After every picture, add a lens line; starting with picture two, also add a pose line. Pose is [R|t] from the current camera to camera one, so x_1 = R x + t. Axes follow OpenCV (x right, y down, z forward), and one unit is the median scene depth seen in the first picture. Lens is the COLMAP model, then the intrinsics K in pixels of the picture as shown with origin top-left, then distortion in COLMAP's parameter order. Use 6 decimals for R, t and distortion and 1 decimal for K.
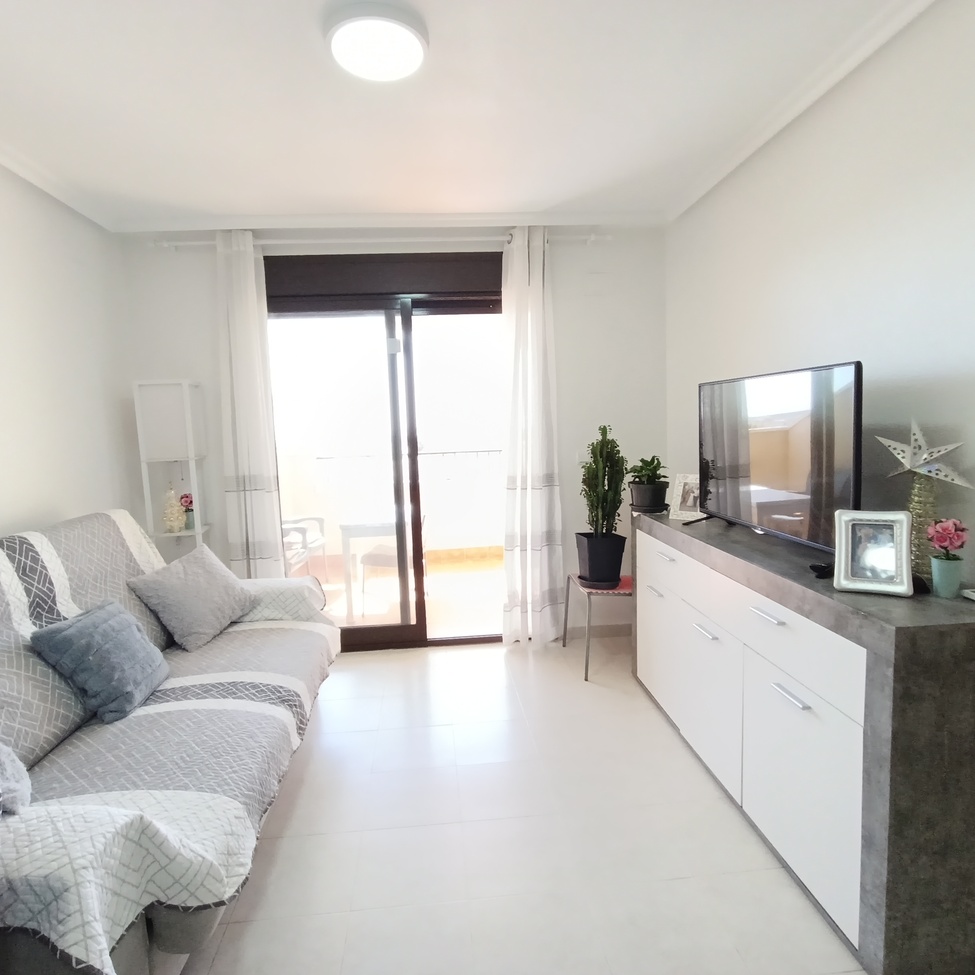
lens RADIAL K [[593.2, 0, 478.6], [0, 593.2, 483.7], [0, 0, 1]] dist [-0.037591, 0.023130]
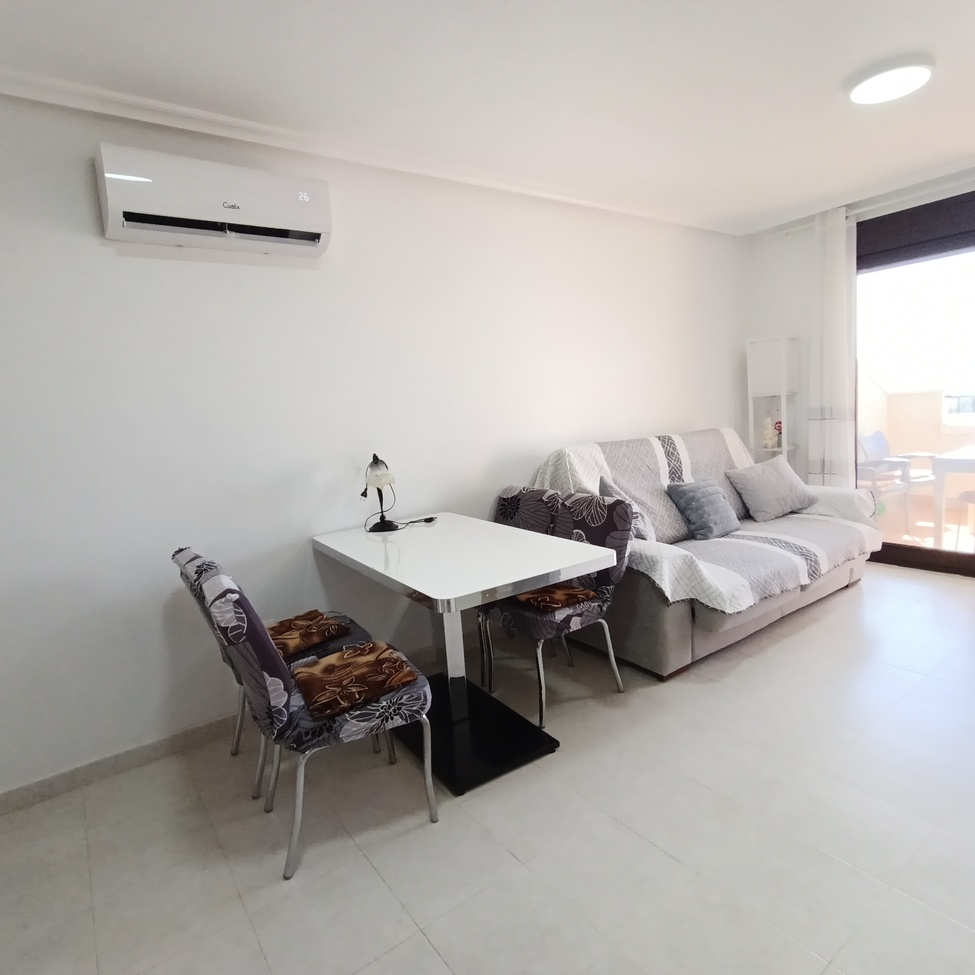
lens RADIAL K [[591.4, 0, 479.4], [0, 591.4, 484.0], [0, 0, 1]] dist [-0.036194, 0.026036]
pose [[0.513639, 0.108789, -0.851082, 0.357721], [-0.031645, 0.993656, 0.107915, 0.043464], [0.857423, -0.028497, 0.513823, -0.330417]]
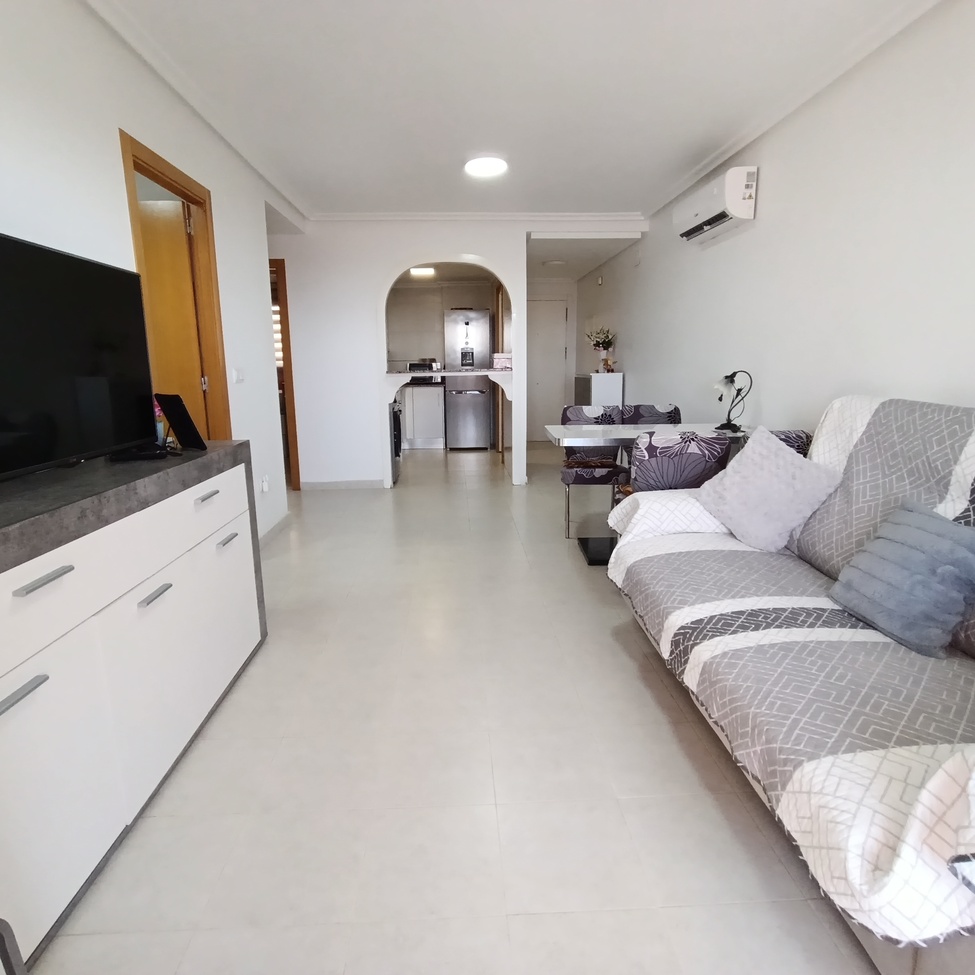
lens RADIAL K [[593.2, 0, 478.6], [0, 593.2, 483.7], [0, 0, 1]] dist [-0.037591, 0.023130]
pose [[-0.997875, 0.041568, 0.050185, -0.054886], [0.054635, 0.953425, 0.296641, -0.066145], [-0.035517, 0.298752, -0.953670, 1.268401]]
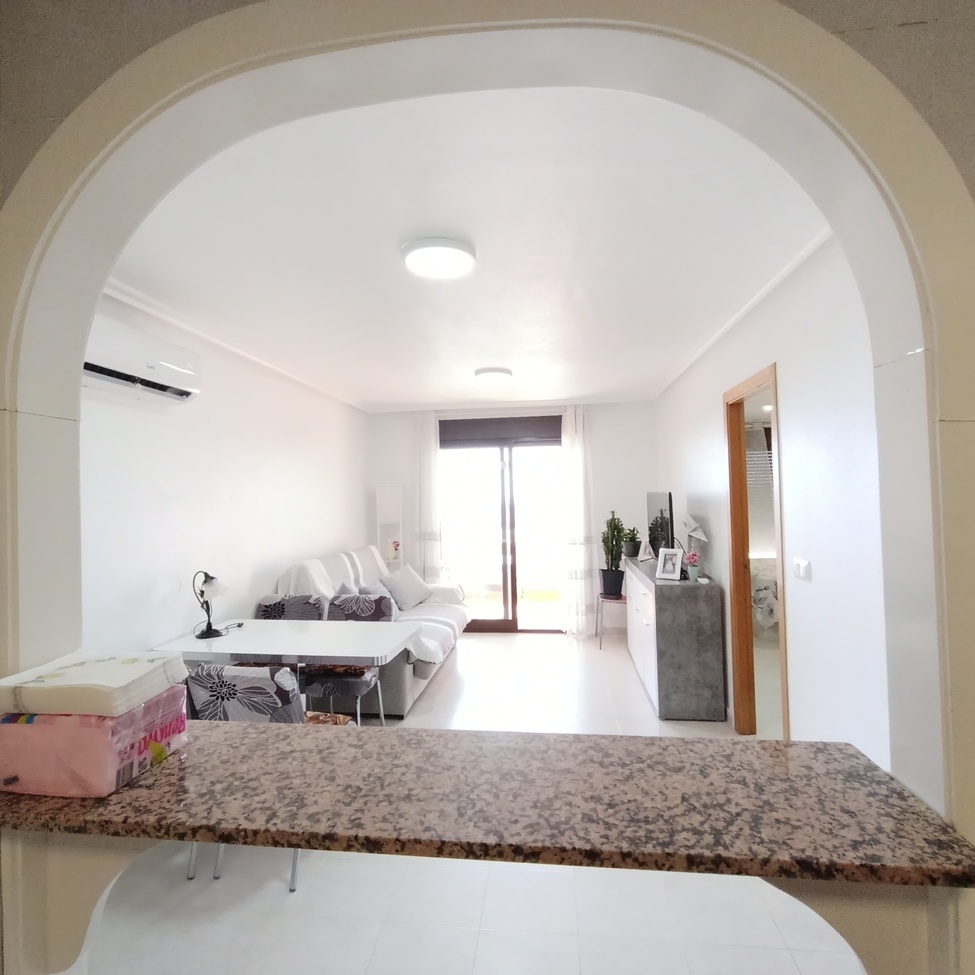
lens RADIAL K [[585.7, 0, 479.3], [0, 585.7, 482.5], [0, 0, 1]] dist [0.004929, 0.000474]
pose [[0.978109, 0.009130, -0.207892, 0.203839], [-0.033853, 0.992710, -0.115677, 0.046591], [0.205320, 0.120183, 0.971288, -0.981818]]
